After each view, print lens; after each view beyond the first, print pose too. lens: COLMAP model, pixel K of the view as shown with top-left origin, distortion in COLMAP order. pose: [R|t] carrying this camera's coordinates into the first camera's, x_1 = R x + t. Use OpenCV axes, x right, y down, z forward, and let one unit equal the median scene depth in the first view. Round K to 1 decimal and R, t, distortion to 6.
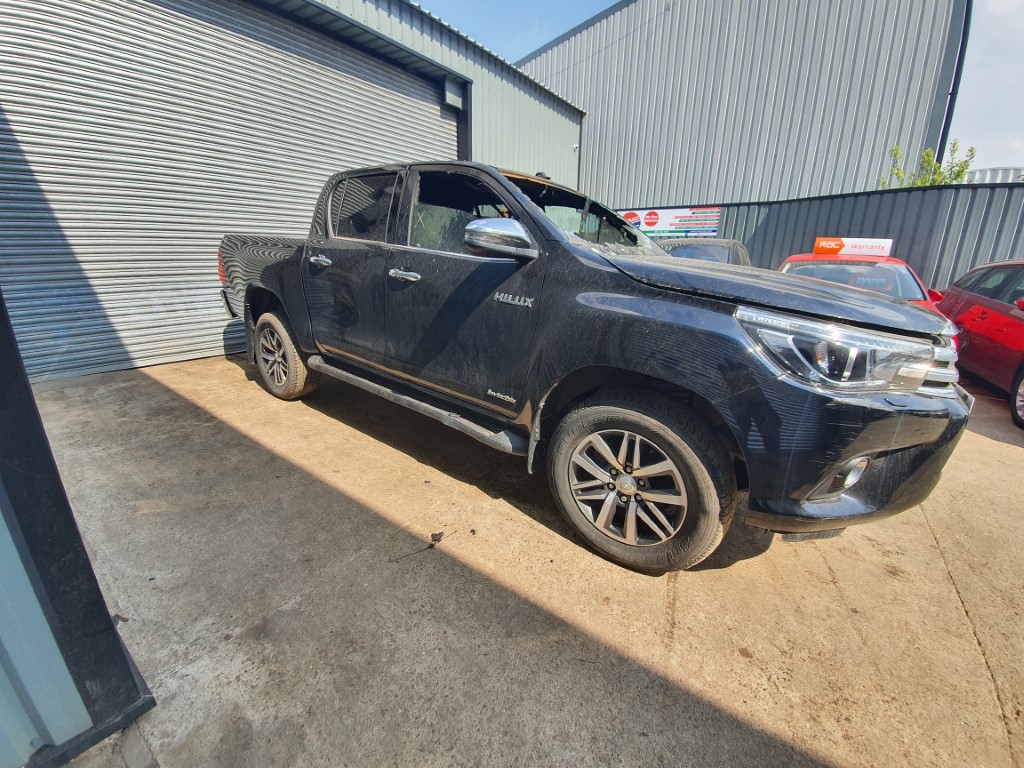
lens RADIAL K [[412.8, 0, 515.6], [0, 412.8, 383.6], [0, 0, 1]] dist [-0.010906, -0.003788]
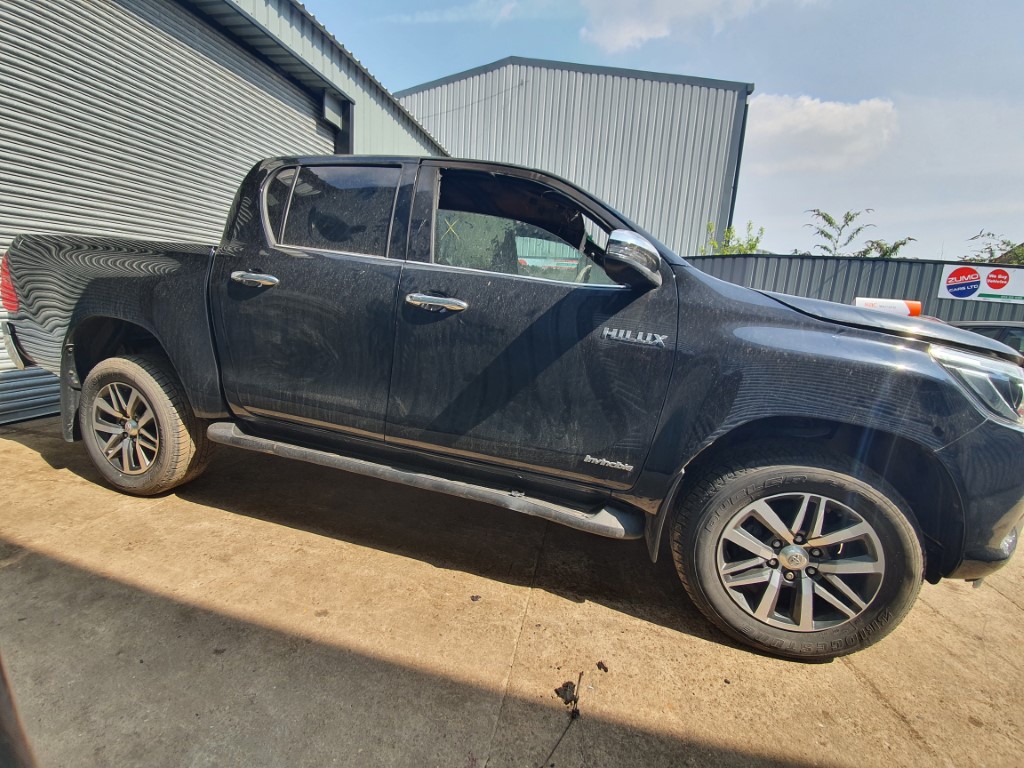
lens RADIAL K [[412.8, 0, 512.5], [0, 412.8, 380.0], [0, 0, 1]] dist [-0.010906, -0.003788]
pose [[0.924104, -0.031244, 0.380862, -0.409543], [0.072741, 0.992811, -0.095049, -0.052793], [-0.375154, 0.115540, 0.919734, 0.308332]]
